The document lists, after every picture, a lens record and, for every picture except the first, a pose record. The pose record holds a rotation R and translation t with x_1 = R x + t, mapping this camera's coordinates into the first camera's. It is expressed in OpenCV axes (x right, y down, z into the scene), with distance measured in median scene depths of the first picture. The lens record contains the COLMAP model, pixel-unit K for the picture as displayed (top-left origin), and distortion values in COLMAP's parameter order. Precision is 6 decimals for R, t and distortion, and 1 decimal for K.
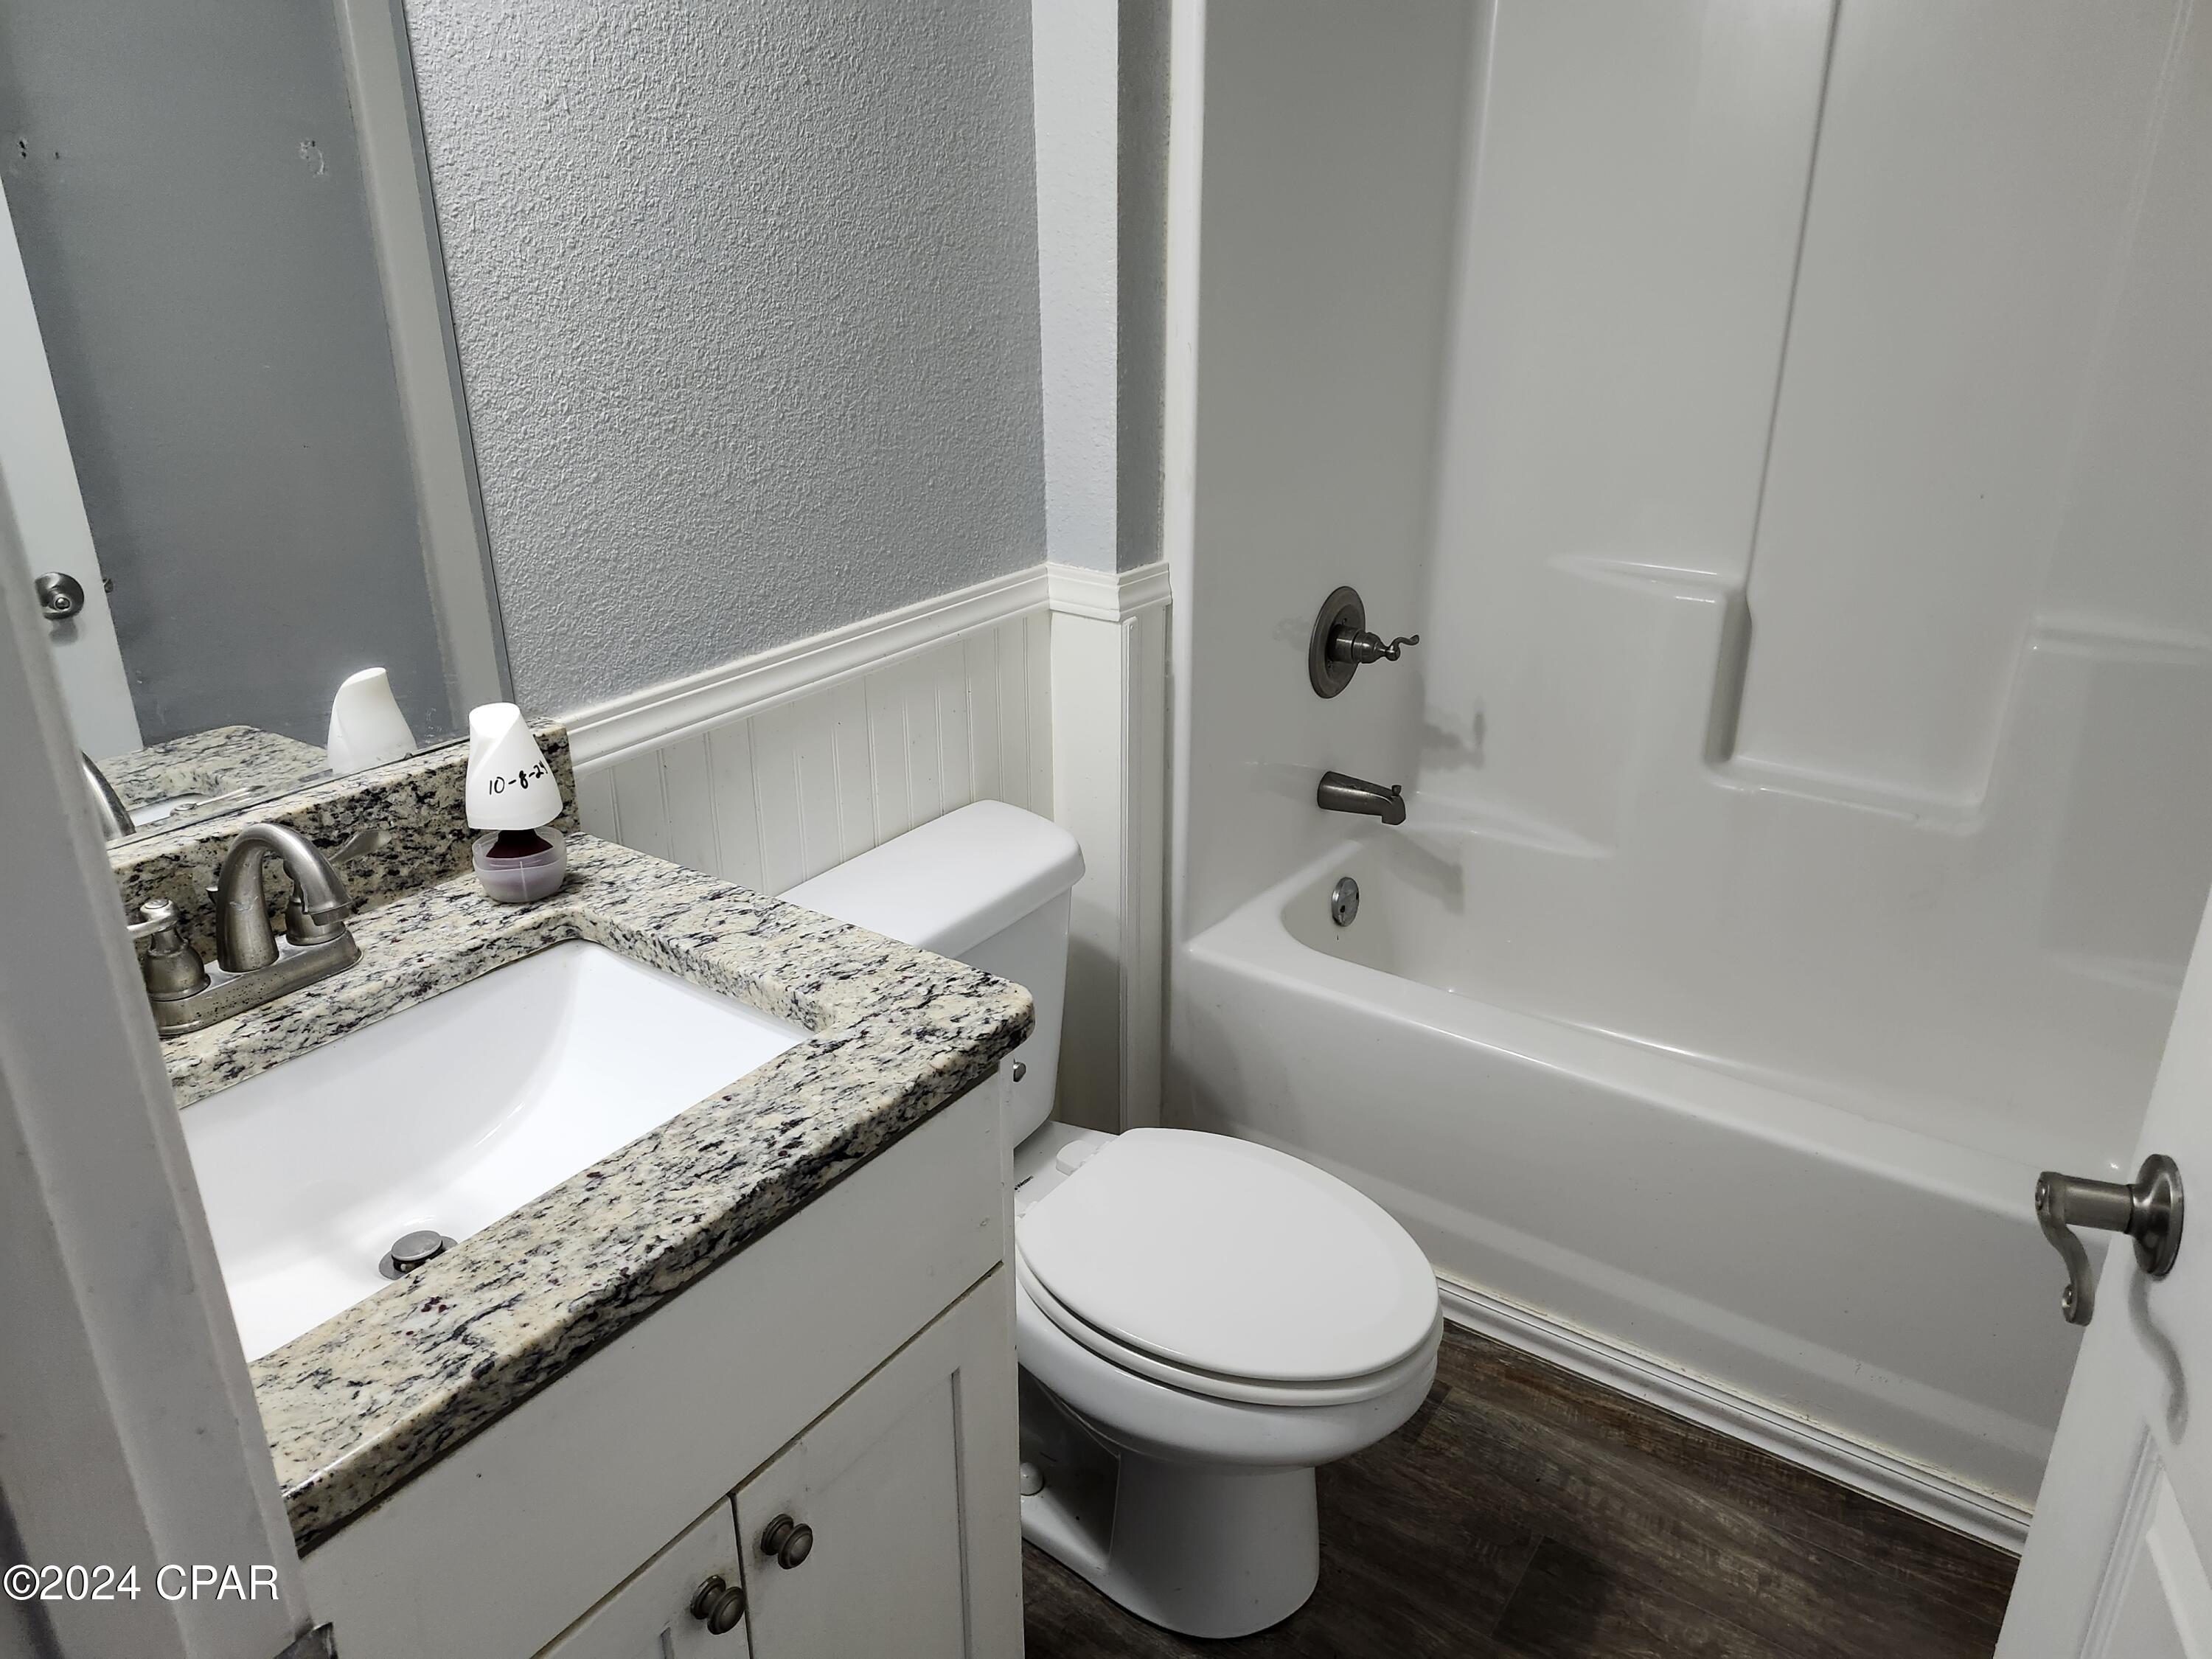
lens RADIAL K [[1601.6, 0, 1112.1], [0, 1601.6, 831.4], [0, 0, 1]] dist [0.108151, -0.151841]
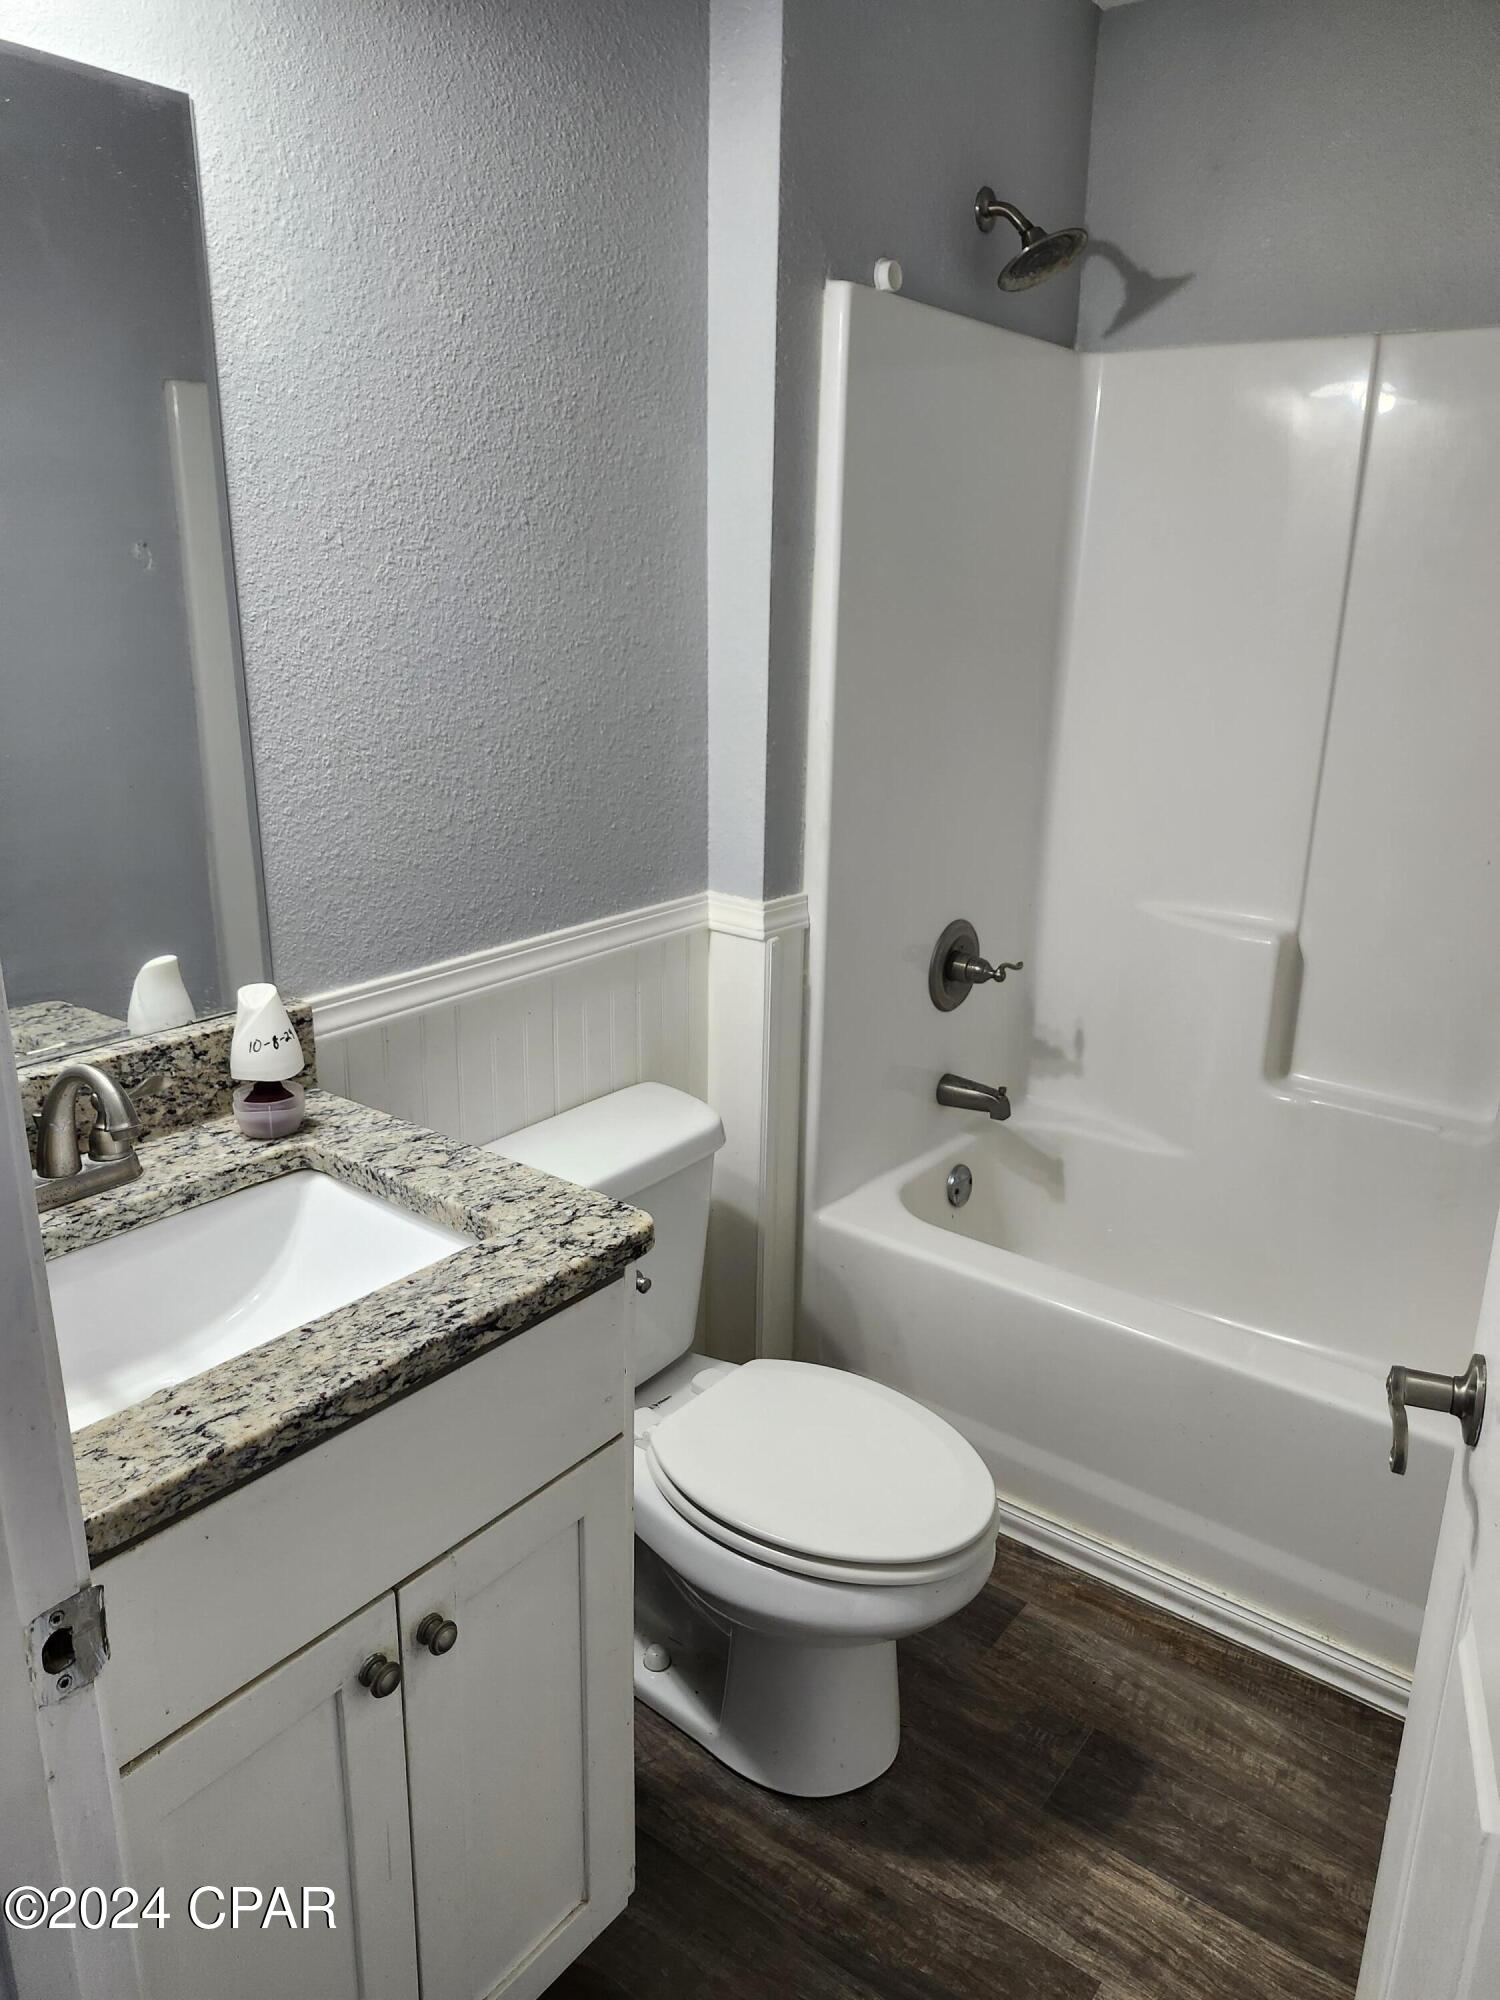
lens RADIAL K [[1448.1, 0, 748.8], [0, 1448.1, 1008.7], [0, 0, 1]] dist [0.108151, -0.151841]
pose [[0.998655, 0.032938, -0.040029, 0.058637], [-0.036398, 0.995363, -0.089034, 0.030230], [0.036911, 0.090371, 0.995224, -0.147434]]
